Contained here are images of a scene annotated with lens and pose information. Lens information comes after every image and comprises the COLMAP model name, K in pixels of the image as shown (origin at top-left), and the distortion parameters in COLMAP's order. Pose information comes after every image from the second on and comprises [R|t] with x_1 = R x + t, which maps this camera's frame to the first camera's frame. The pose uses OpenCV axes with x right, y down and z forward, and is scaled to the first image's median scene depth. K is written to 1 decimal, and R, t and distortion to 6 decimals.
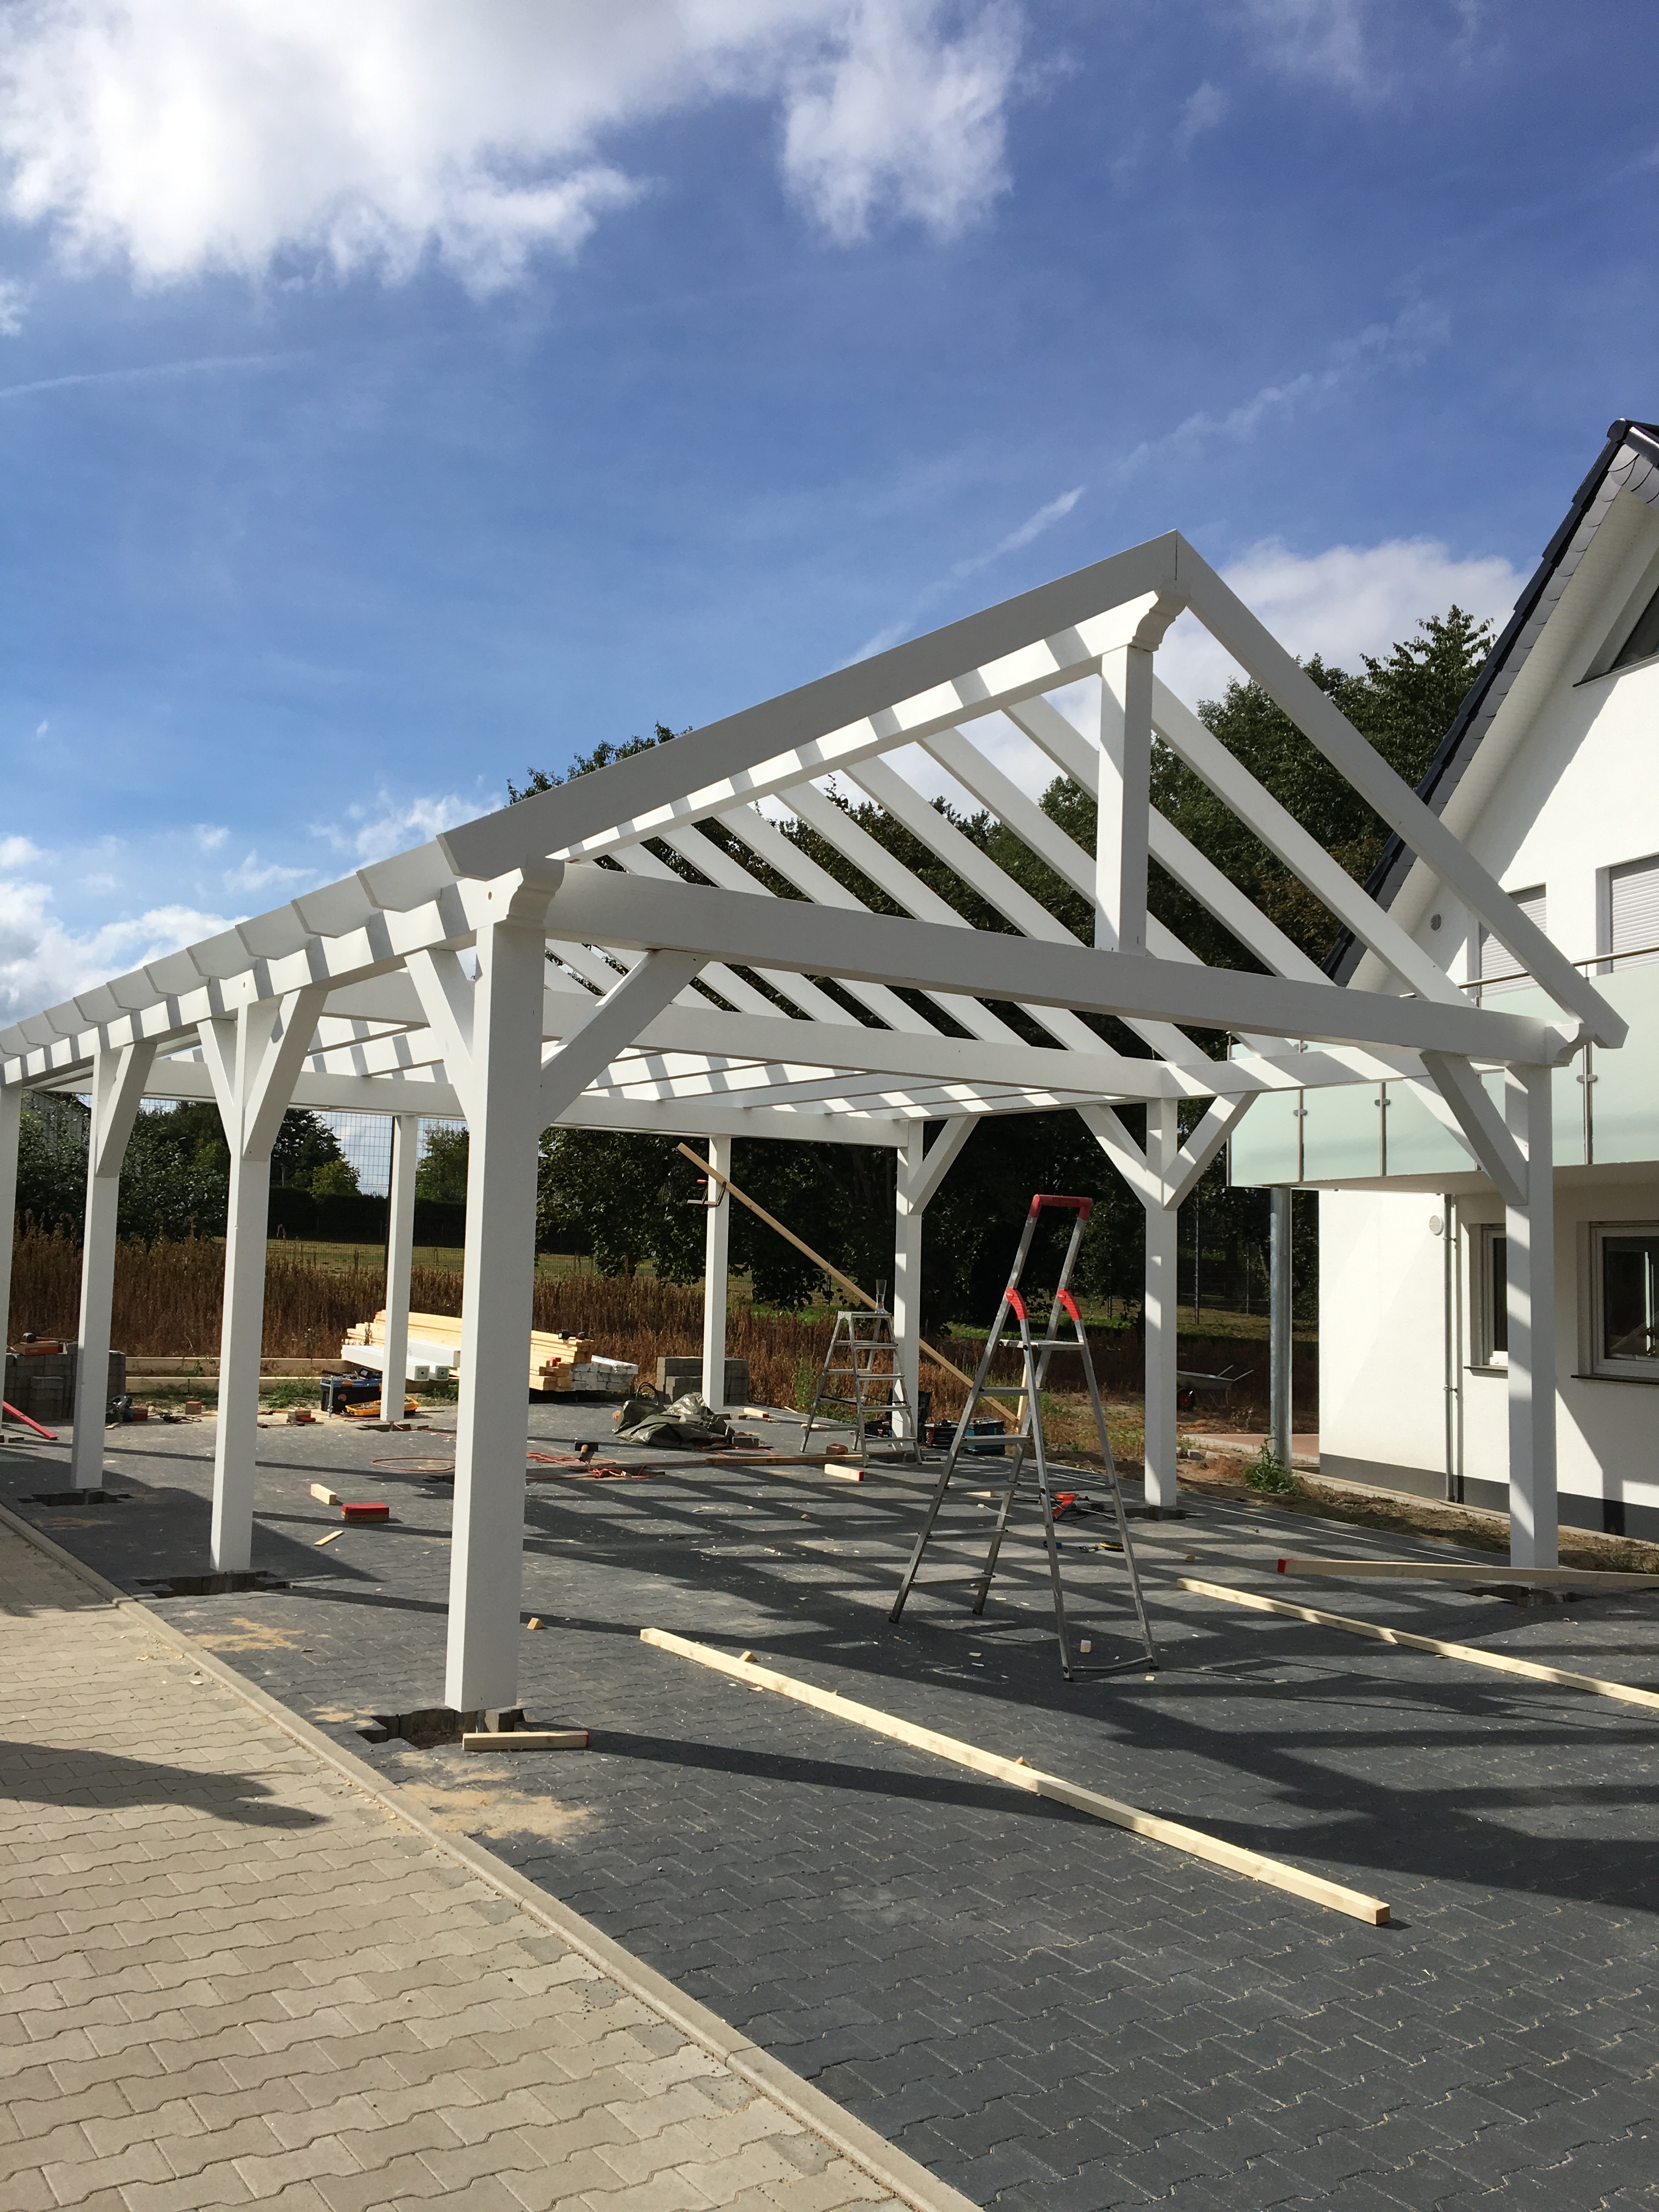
lens RADIAL K [[1876.4, 0, 829.5], [0, 1876.4, 1106.0], [0, 0, 1]] dist [0.085258, -0.164481]
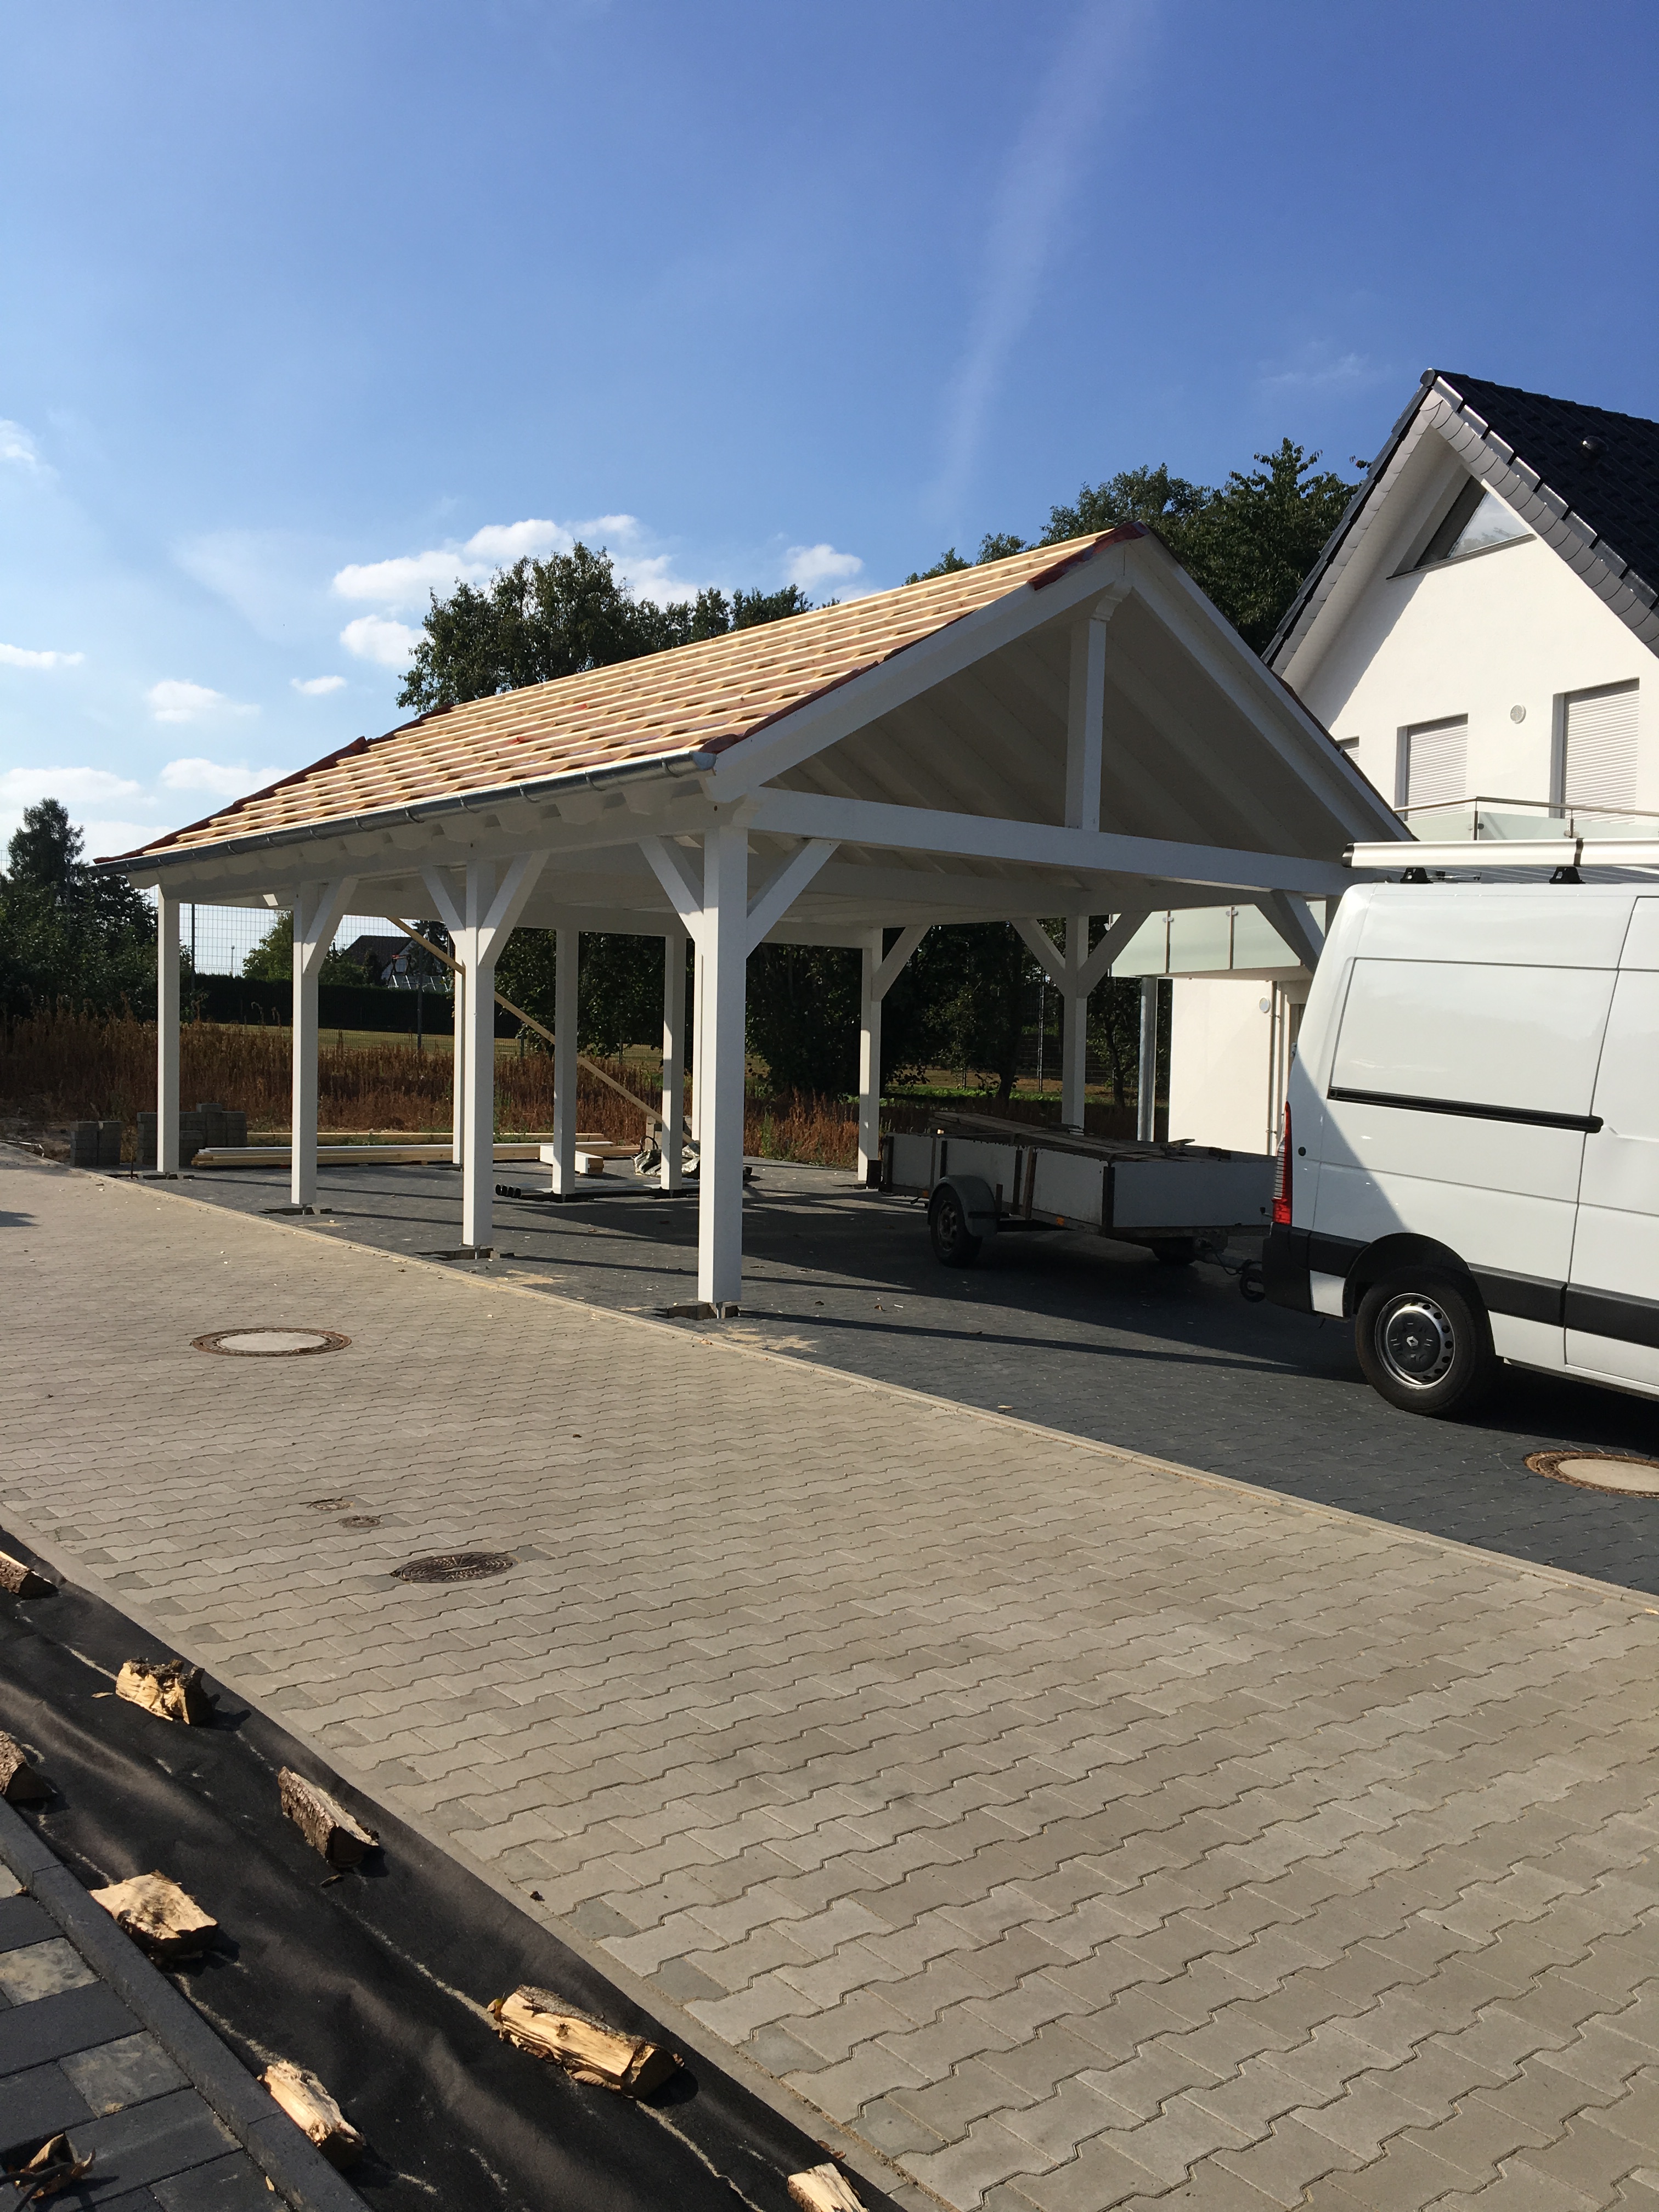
lens RADIAL K [[1876.4, 0, 829.5], [0, 1876.4, 1106.0], [0, 0, 1]] dist [0.085258, -0.164481]
pose [[0.995822, -0.009094, 0.090859, -0.096297], [-0.001720, 0.992983, 0.118243, -0.021475], [-0.091297, -0.117905, 0.988819, -0.258322]]
